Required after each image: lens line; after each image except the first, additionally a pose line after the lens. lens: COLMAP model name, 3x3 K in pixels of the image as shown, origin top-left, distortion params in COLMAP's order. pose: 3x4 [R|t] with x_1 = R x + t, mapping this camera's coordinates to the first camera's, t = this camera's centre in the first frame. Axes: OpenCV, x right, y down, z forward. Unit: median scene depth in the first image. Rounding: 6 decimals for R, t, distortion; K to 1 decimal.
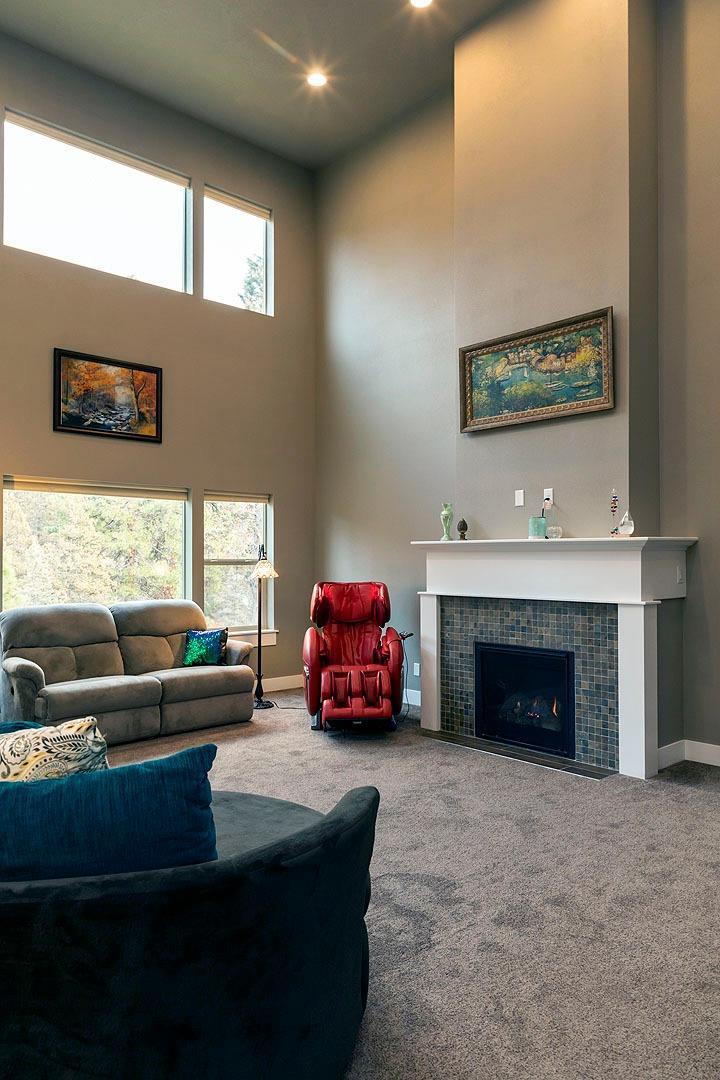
lens RADIAL K [[736.4, 0, 359.2], [0, 736.4, 555.6], [0, 0, 1]] dist [-0.001349, -0.003076]
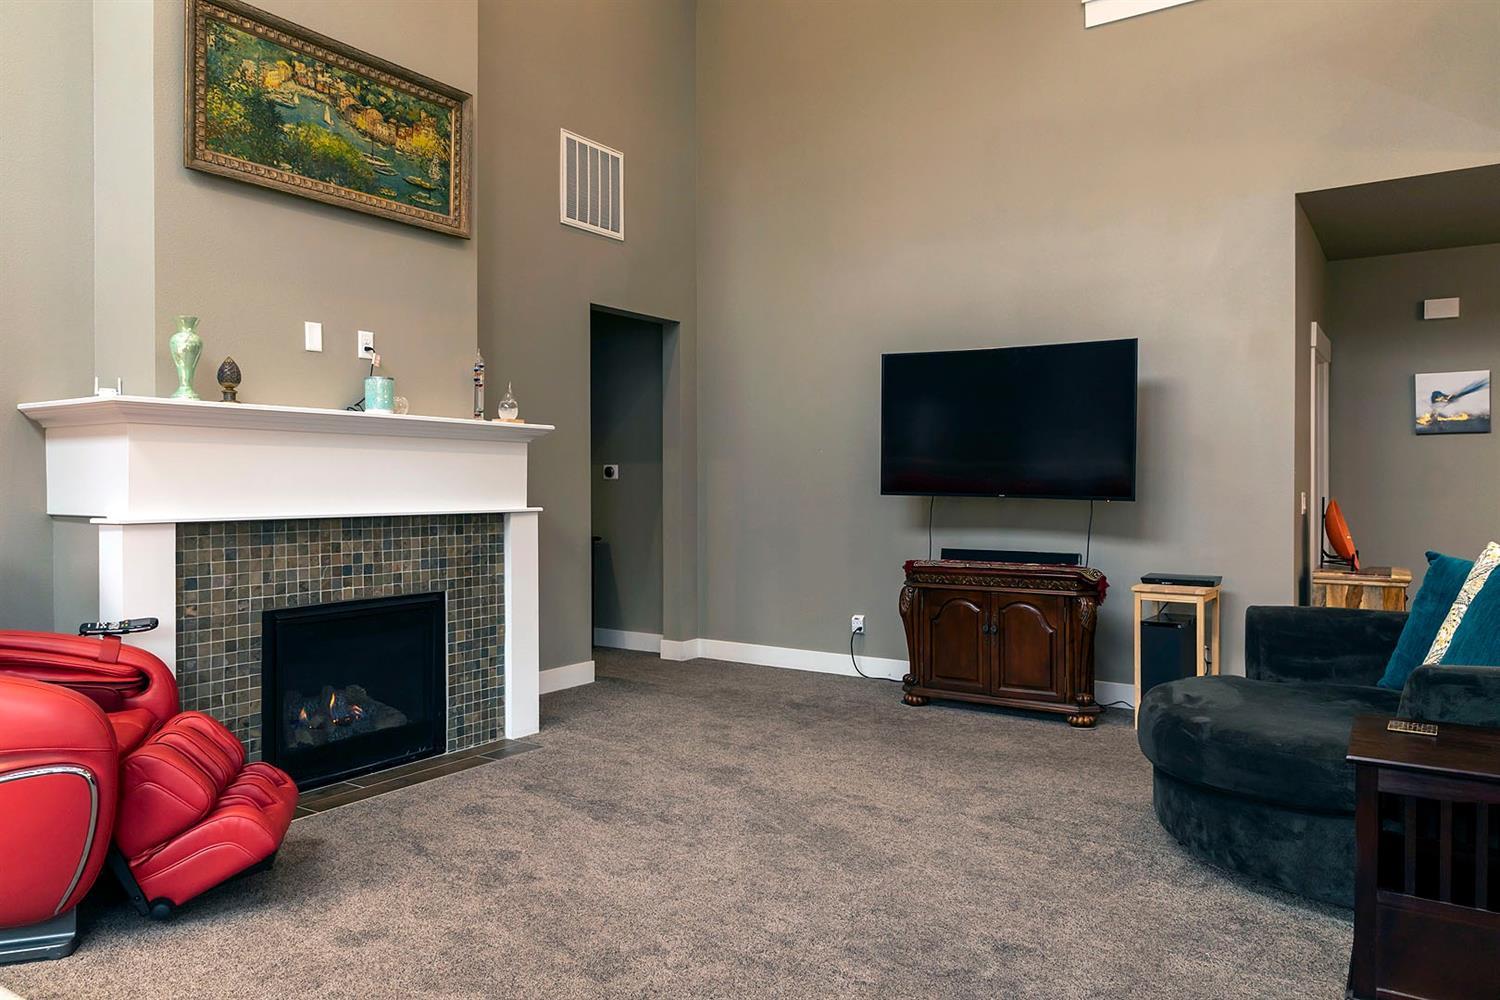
lens RADIAL K [[1022.8, 0, 755.8], [0, 1022.8, 489.0], [0, 0, 1]] dist [-0.001349, -0.003076]
pose [[-0.255497, -0.006584, 0.966787, -0.646421], [-0.007840, 0.999958, 0.004738, 0.031726], [-0.966778, -0.006369, -0.255538, 0.934386]]
